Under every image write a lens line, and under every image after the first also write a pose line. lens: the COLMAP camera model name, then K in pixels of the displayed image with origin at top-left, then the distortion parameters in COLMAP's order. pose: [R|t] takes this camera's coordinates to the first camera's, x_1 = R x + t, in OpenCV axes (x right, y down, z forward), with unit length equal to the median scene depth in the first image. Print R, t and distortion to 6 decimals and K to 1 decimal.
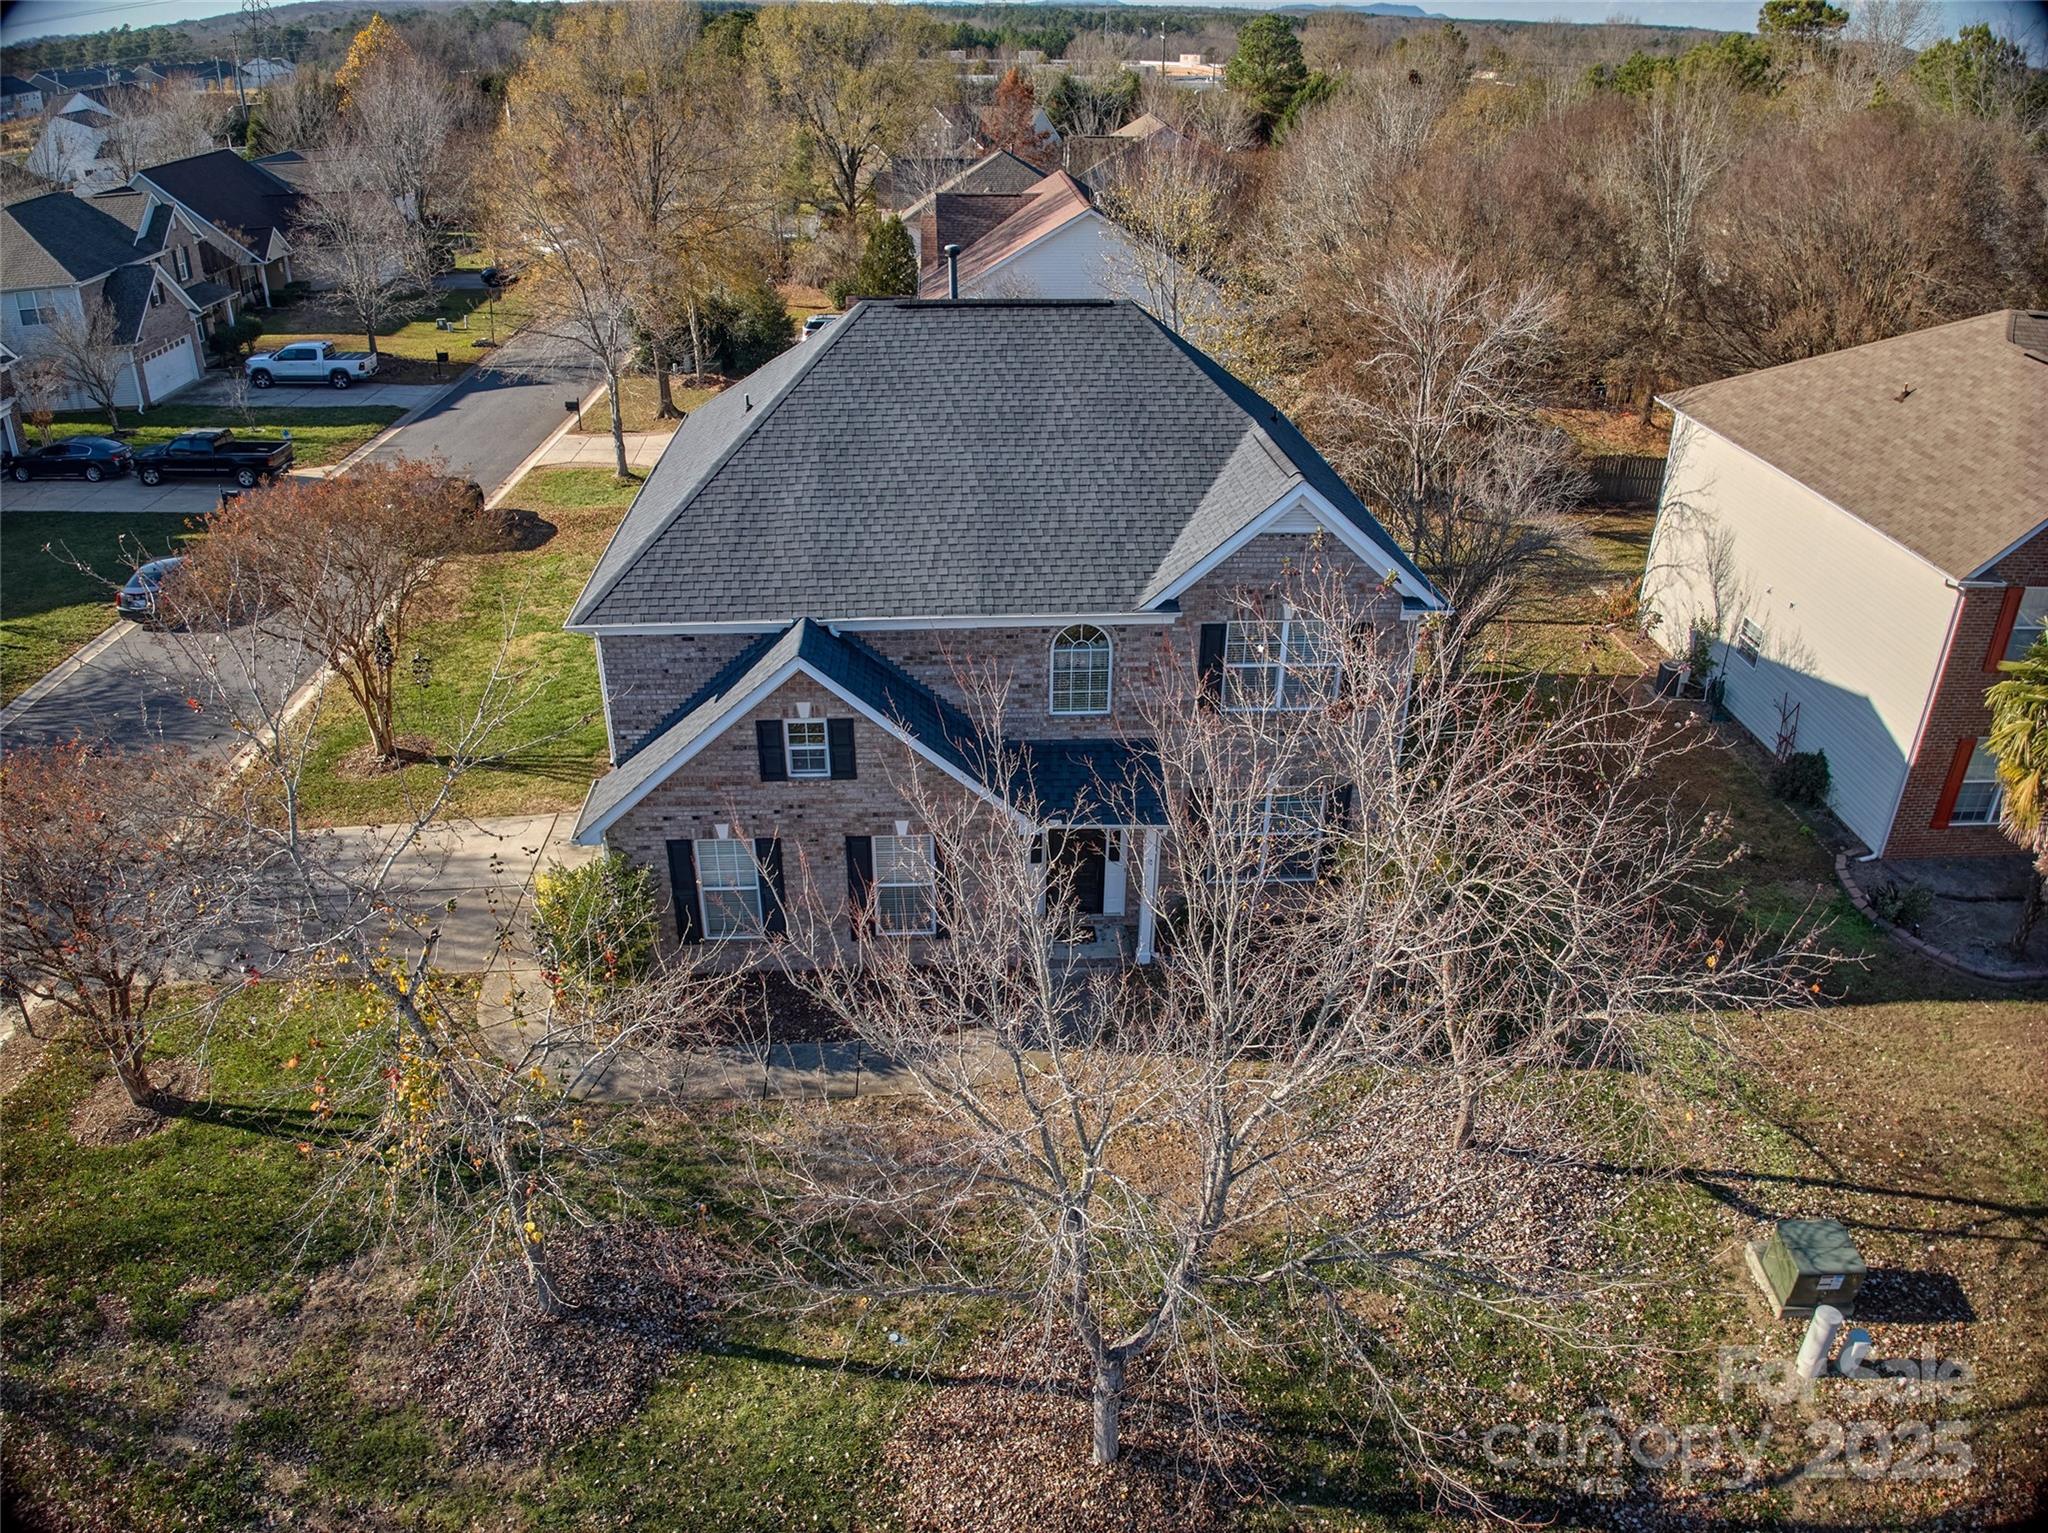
lens RADIAL K [[1442.7, 0, 1026.4], [0, 1442.7, 760.0], [0, 0, 1]] dist [-0.102273, -0.016715]
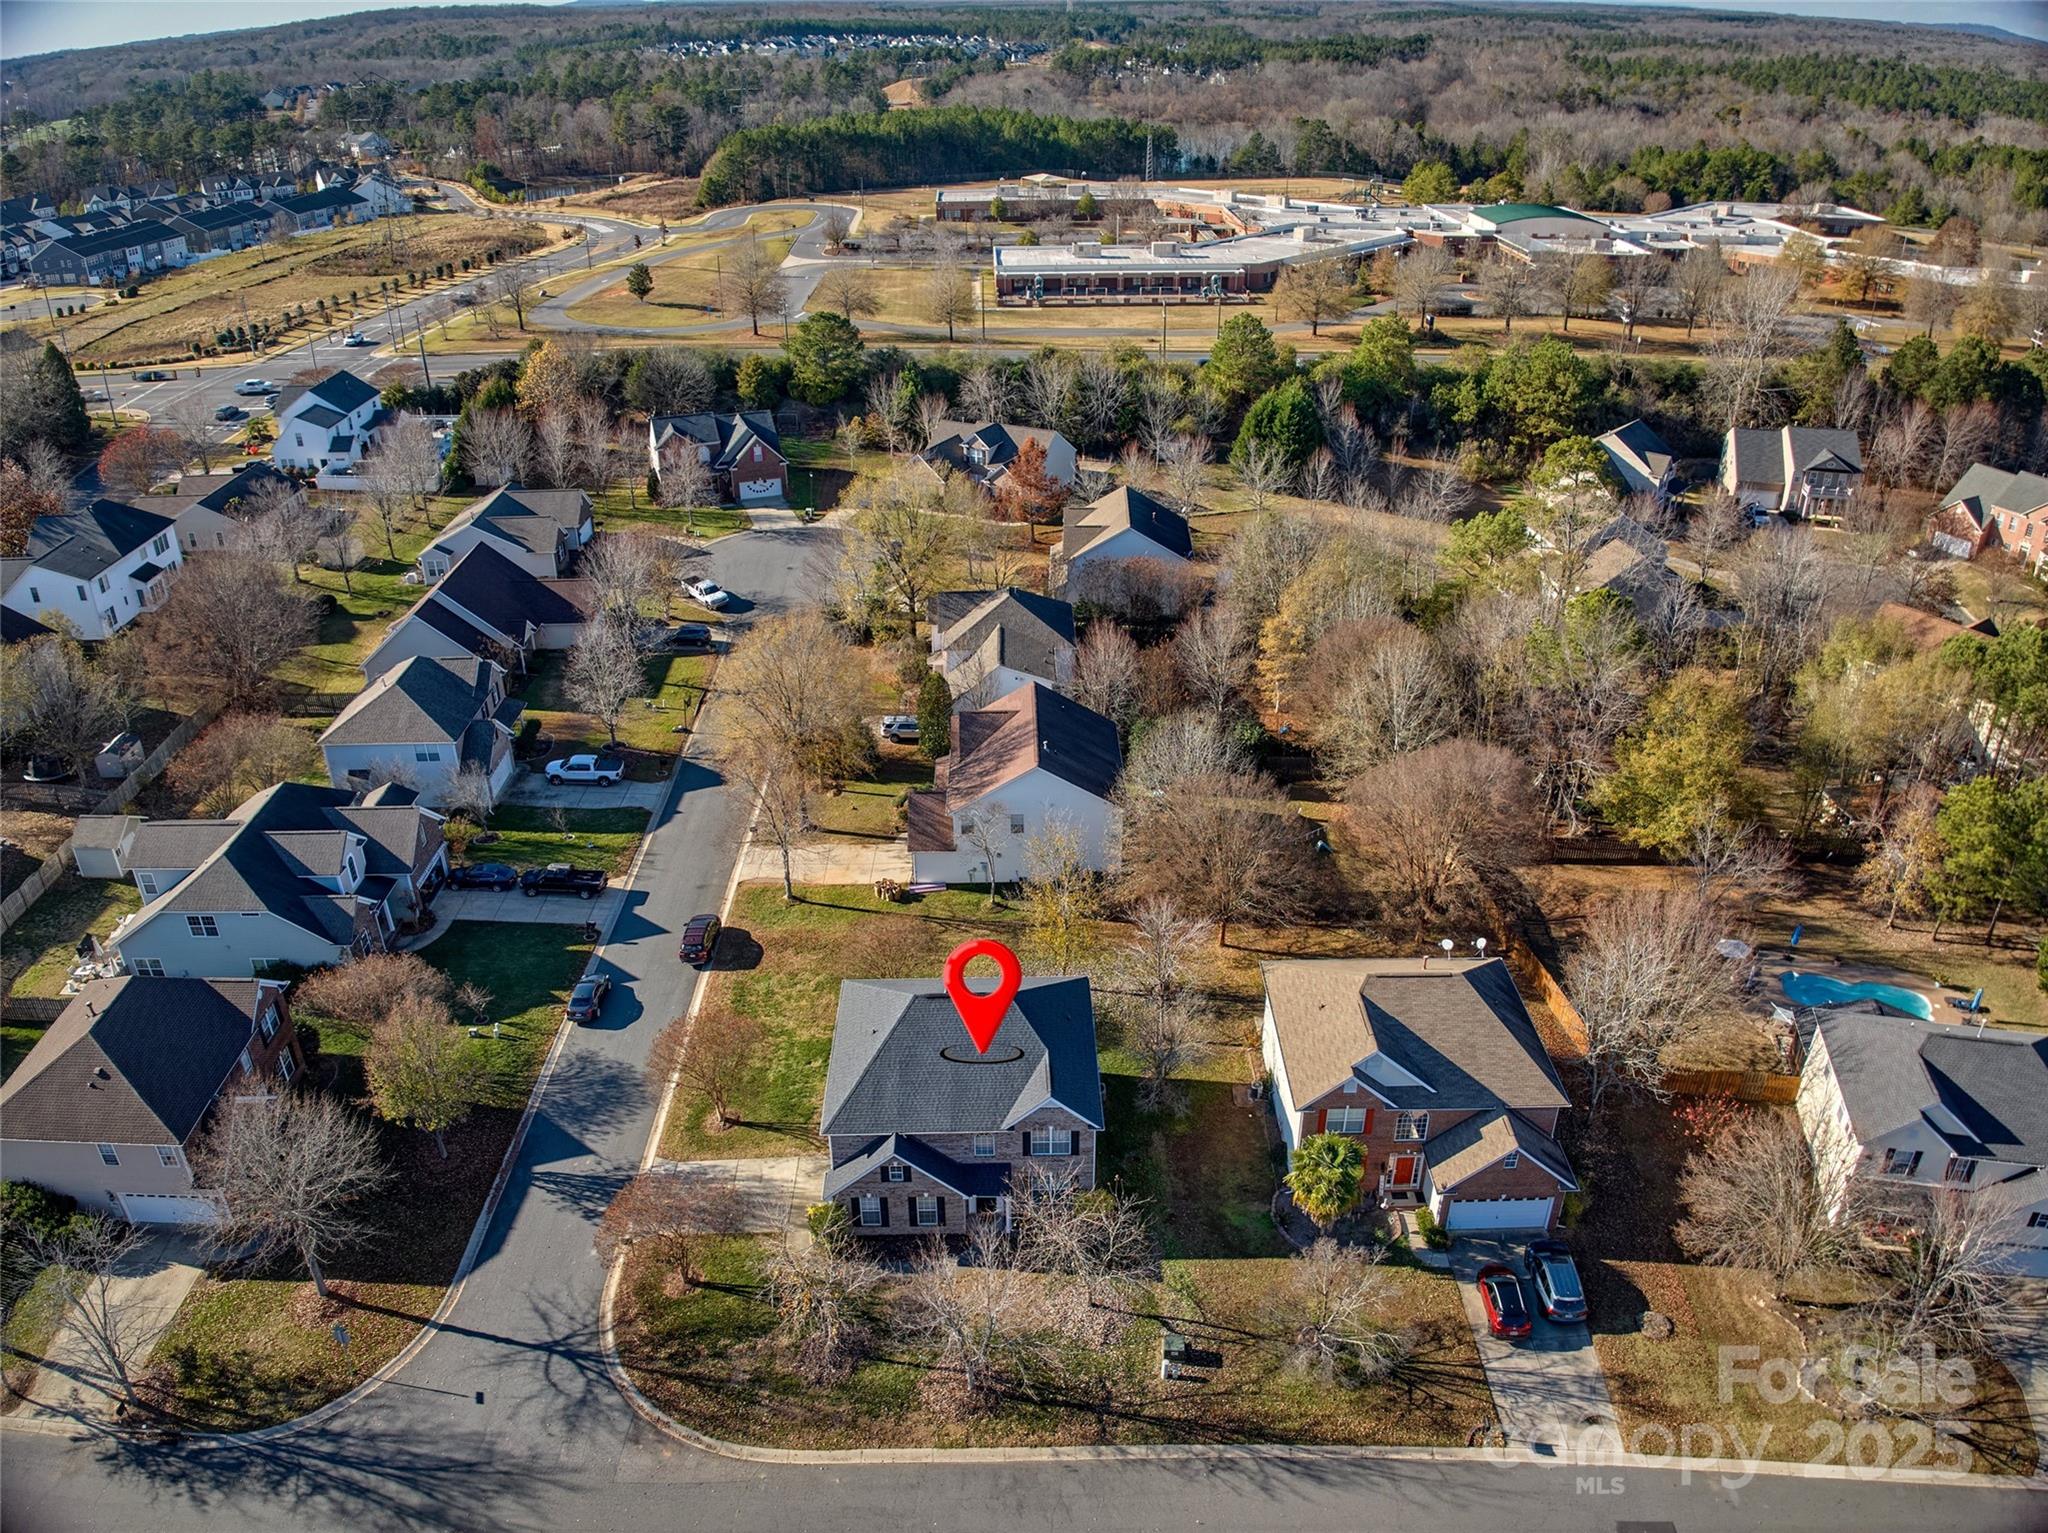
lens RADIAL K [[1473.4, 0, 1027.5], [0, 1473.4, 764.3], [0, 0, 1]] dist [-0.097100, -0.021440]
pose [[0.999025, 0.006264, -0.043711, 0.262681], [-0.006162, 0.999978, 0.002456, -0.885263], [0.043726, -0.002184, 0.999041, -2.126677]]
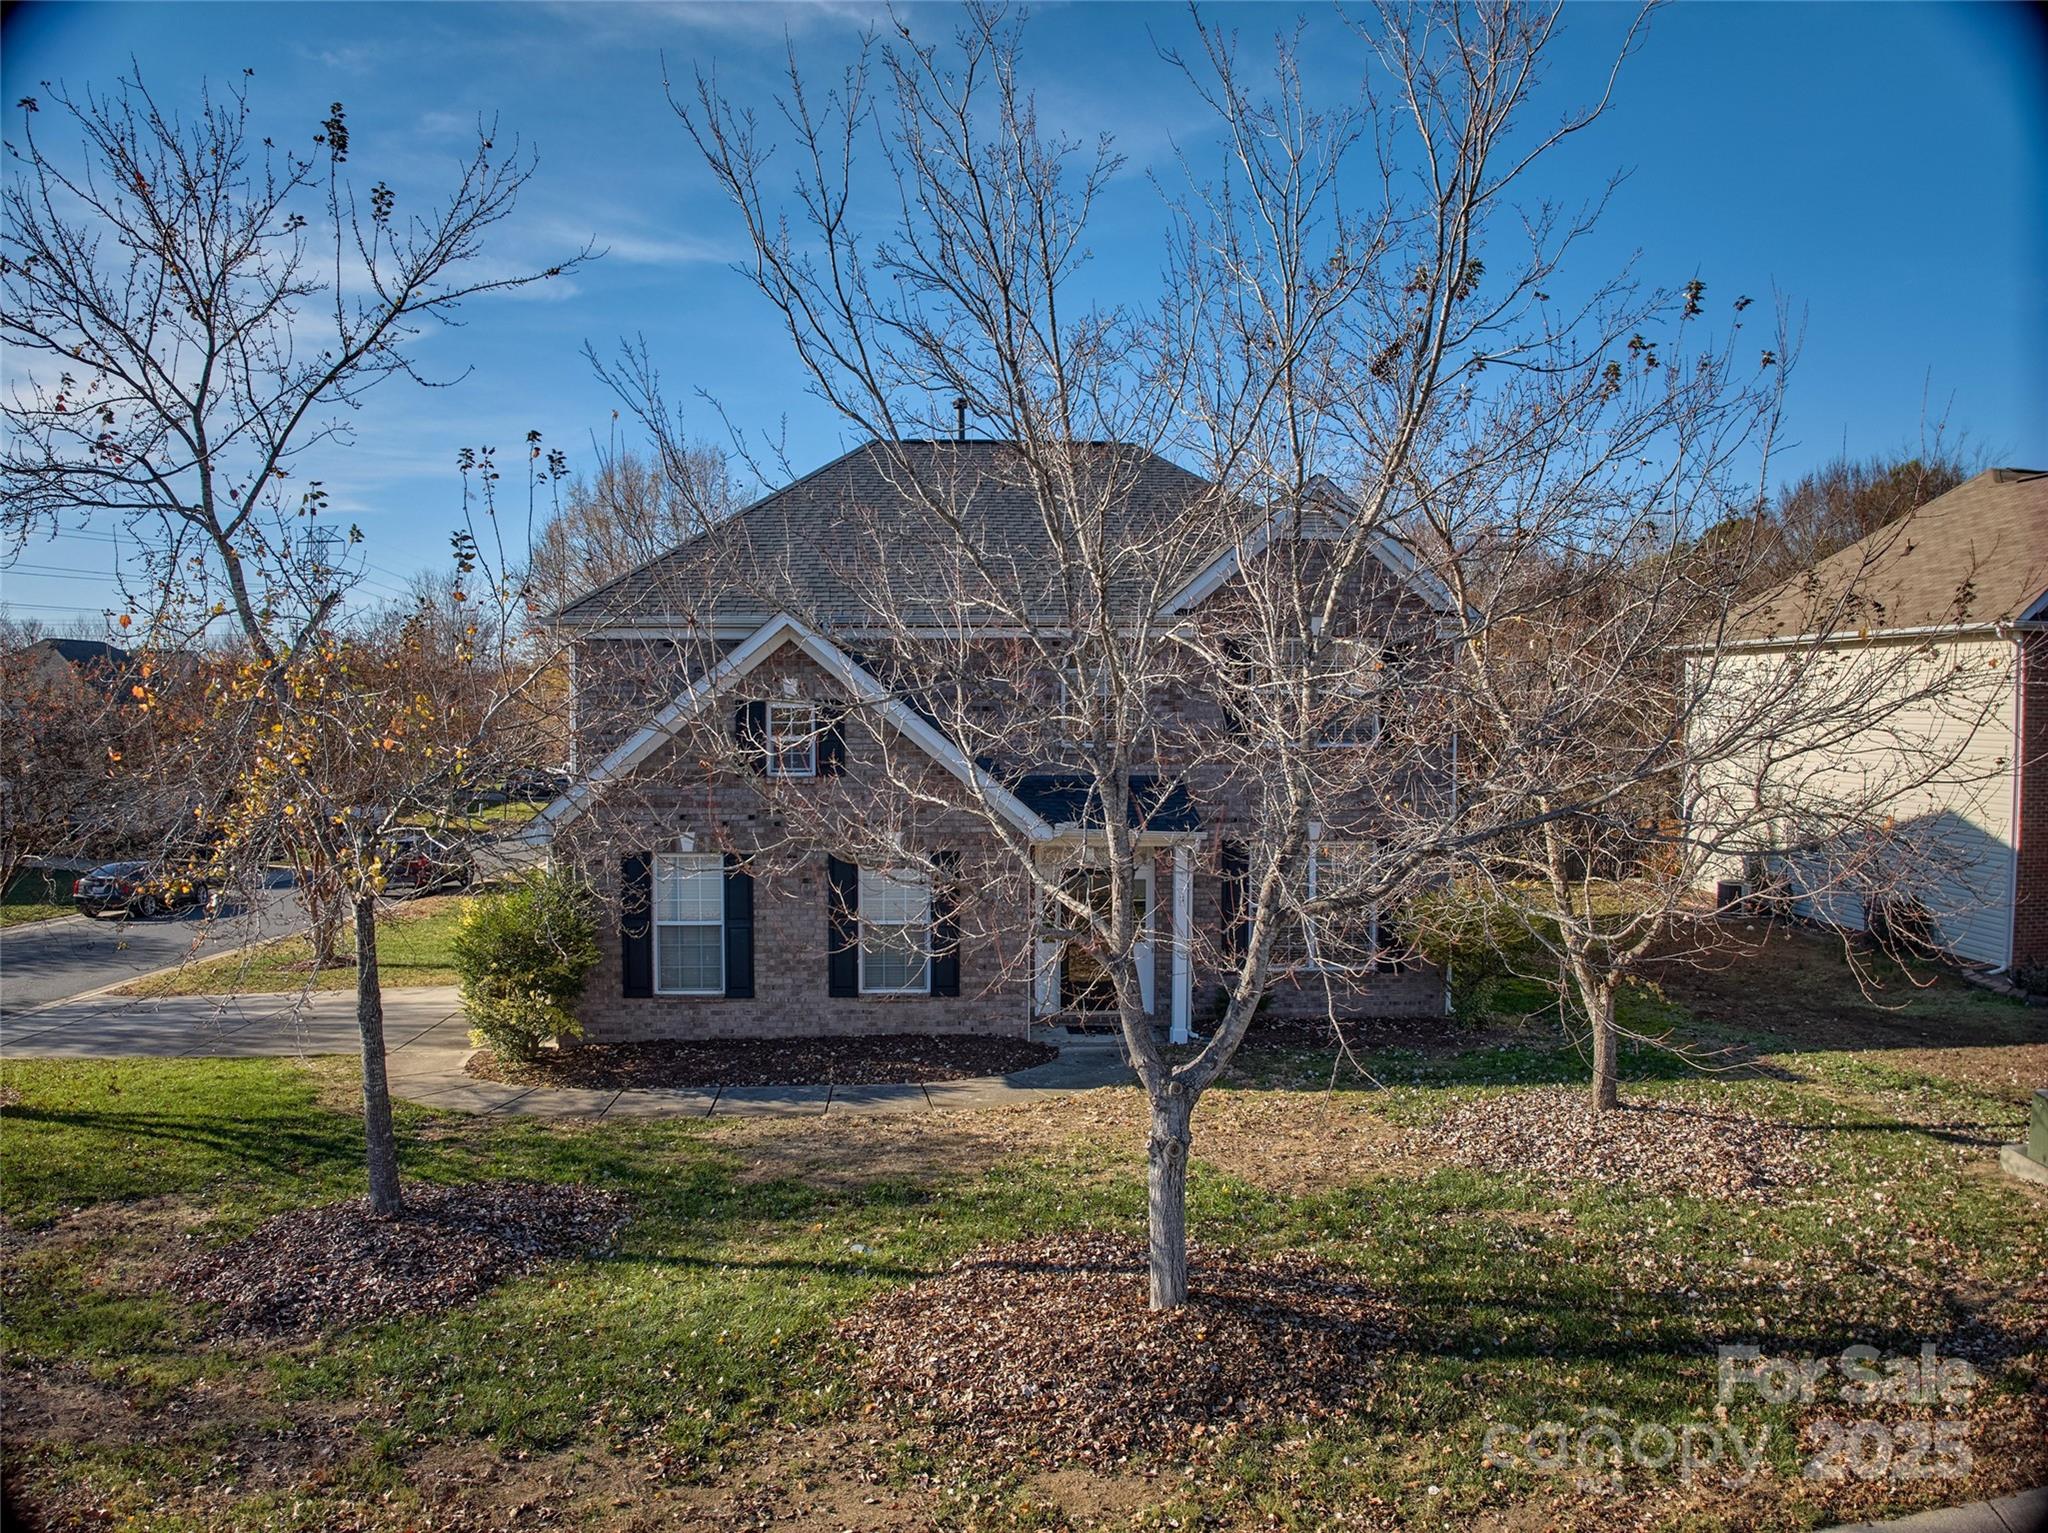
lens RADIAL K [[1442.7, 0, 1021.4], [0, 1442.7, 748.6], [0, 0, 1]] dist [-0.102273, -0.016715]
pose [[0.999982, -0.004775, -0.003655, -0.006110], [0.002693, 0.899073, -0.437790, 0.370846], [0.005376, 0.437772, 0.899070, 0.193227]]
